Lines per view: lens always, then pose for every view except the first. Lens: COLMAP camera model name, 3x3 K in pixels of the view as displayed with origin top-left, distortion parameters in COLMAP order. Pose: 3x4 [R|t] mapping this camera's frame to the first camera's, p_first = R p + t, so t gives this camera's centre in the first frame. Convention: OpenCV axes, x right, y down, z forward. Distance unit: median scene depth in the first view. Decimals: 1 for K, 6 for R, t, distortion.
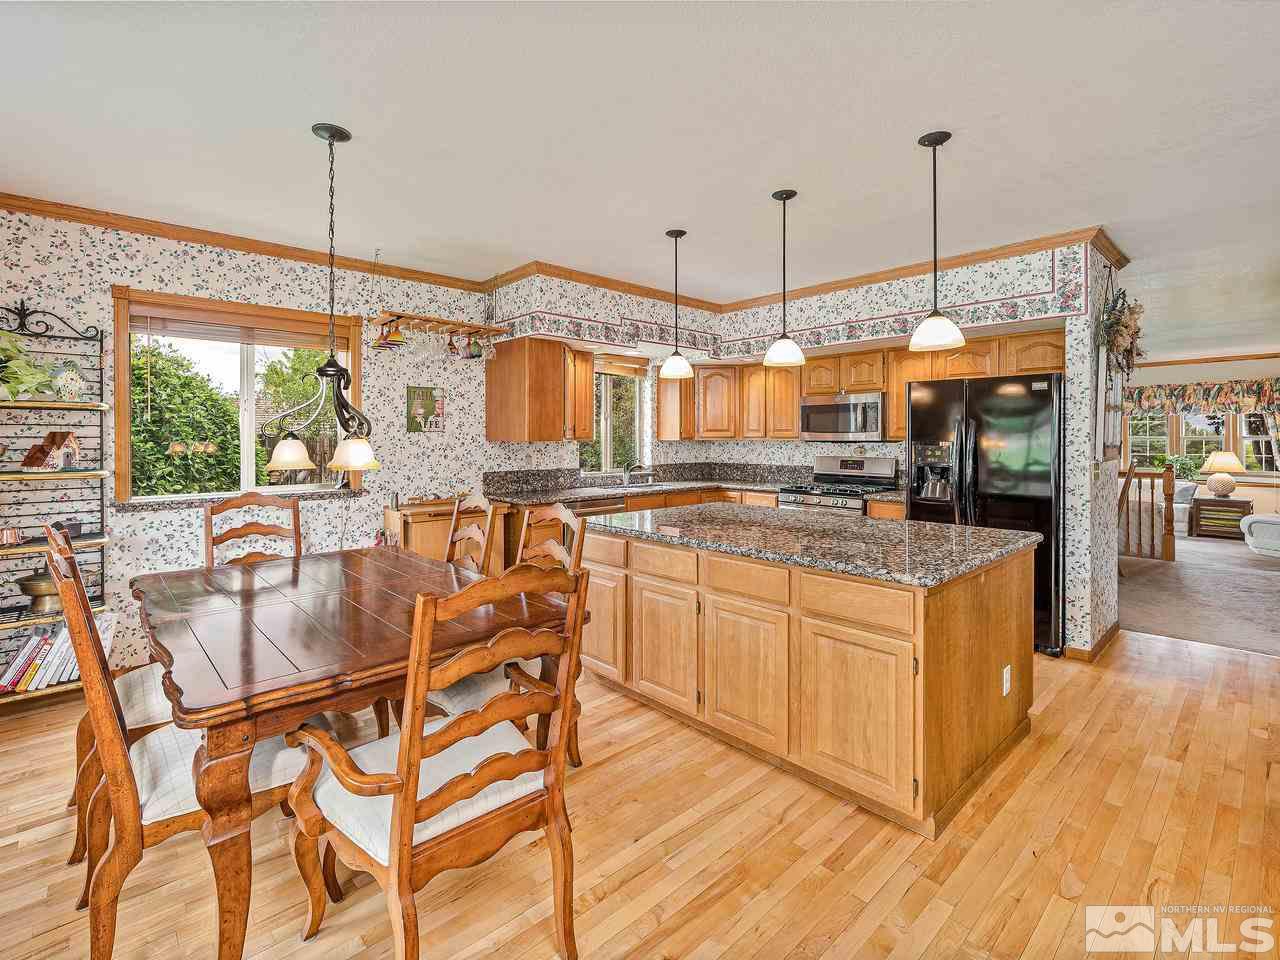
lens RADIAL K [[599.7, 0, 625.9], [0, 599.7, 451.7], [0, 0, 1]] dist [-0.005692, -0.001565]
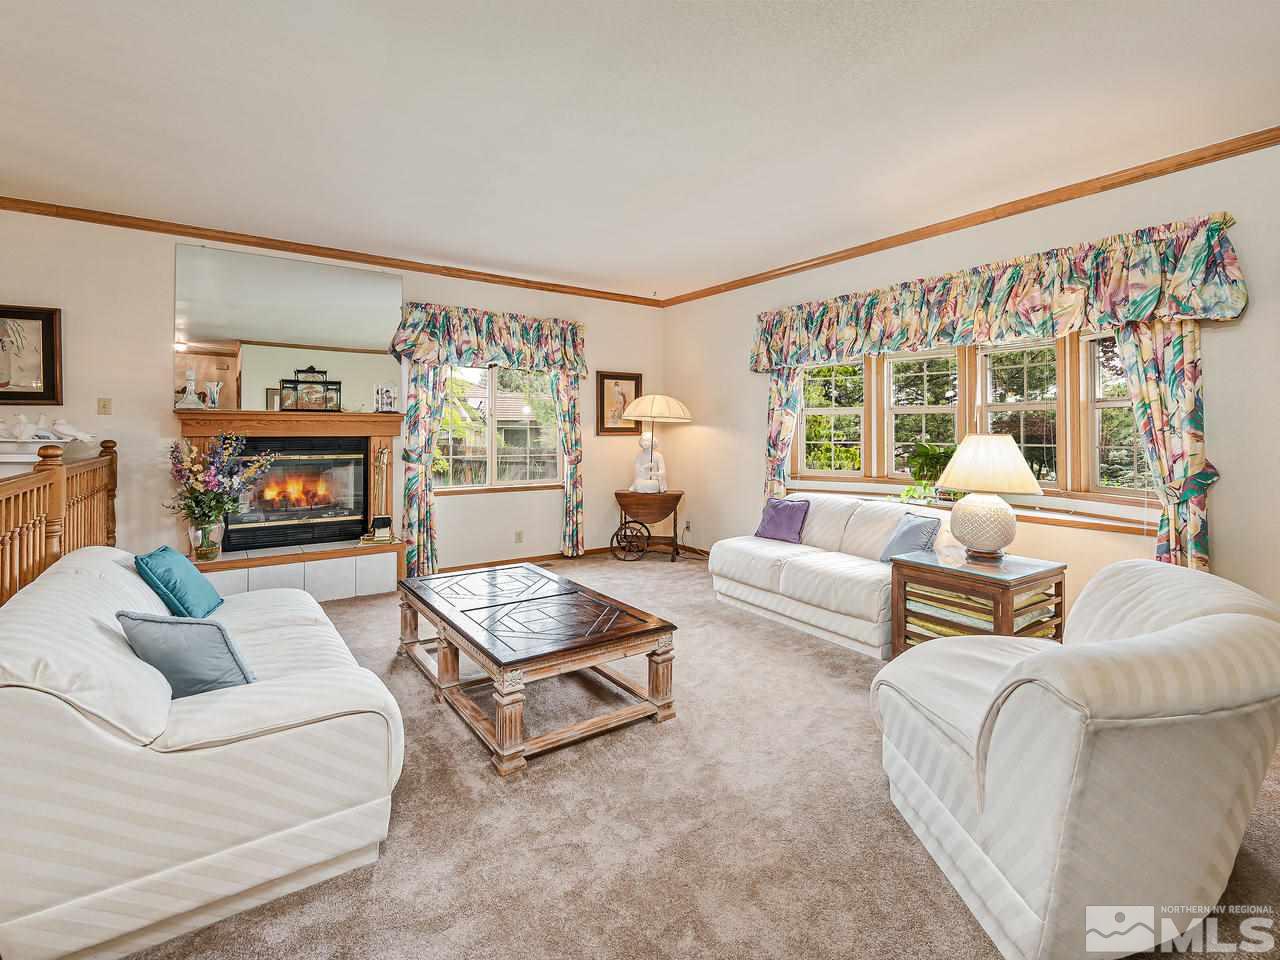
lens RADIAL K [[599.7, 0, 581.1], [0, 599.7, 420.0], [0, 0, 1]] dist [-0.005692, -0.001565]
pose [[0.991194, 0.008976, -0.132110, 0.795333], [-0.013348, 0.999391, -0.032241, 0.005958], [0.131741, 0.033720, 0.990711, 0.593241]]
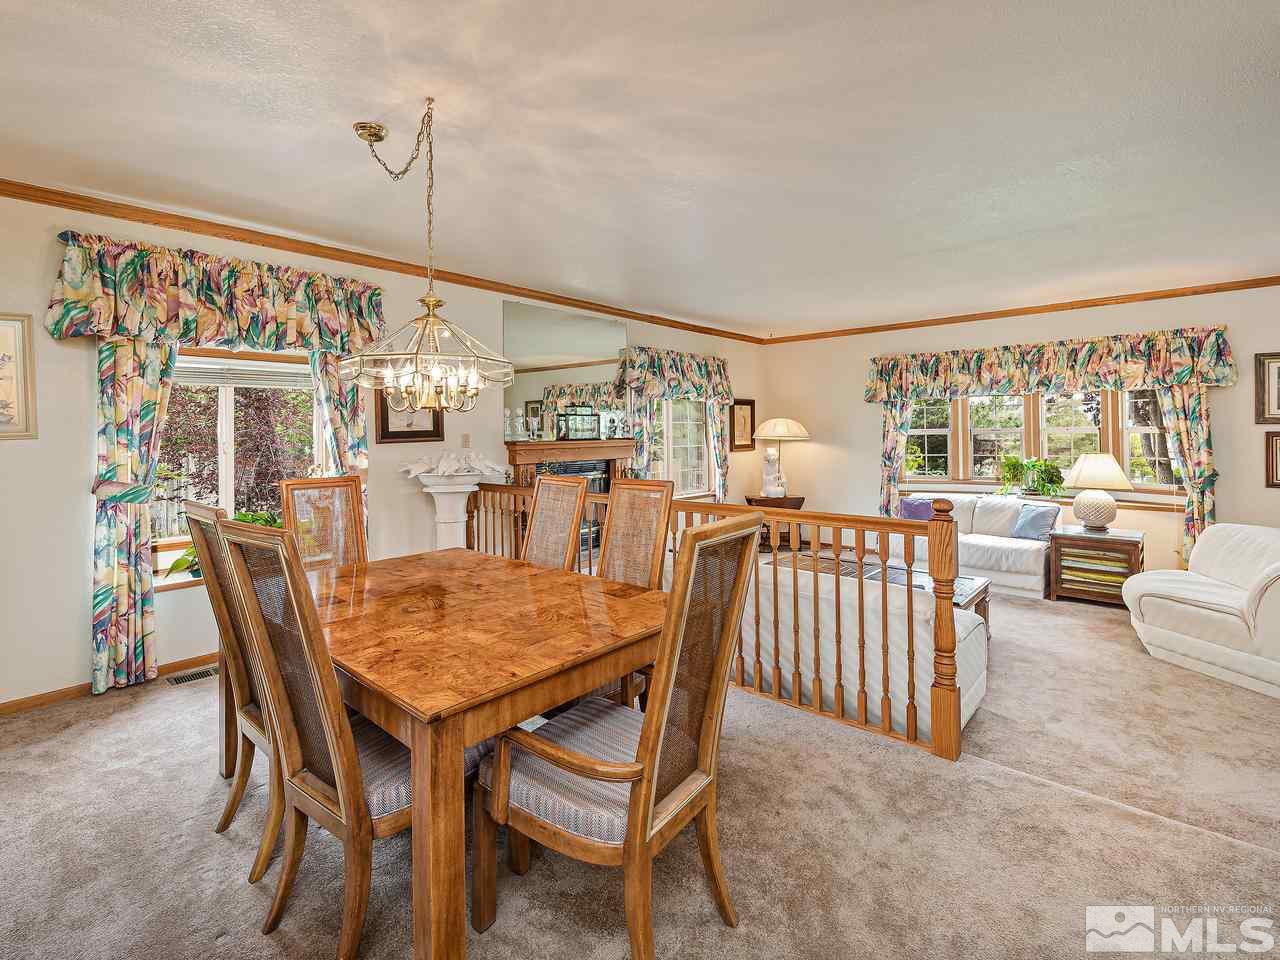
lens RADIAL K [[599.7, 0, 630.1], [0, 599.7, 429.2], [0, 0, 1]] dist [-0.005692, -0.001565]
pose [[0.994743, -0.000223, 0.102403, 0.478163], [0.002816, 0.999679, -0.025171, -0.010415], [-0.102365, 0.025327, 0.994424, 0.453845]]
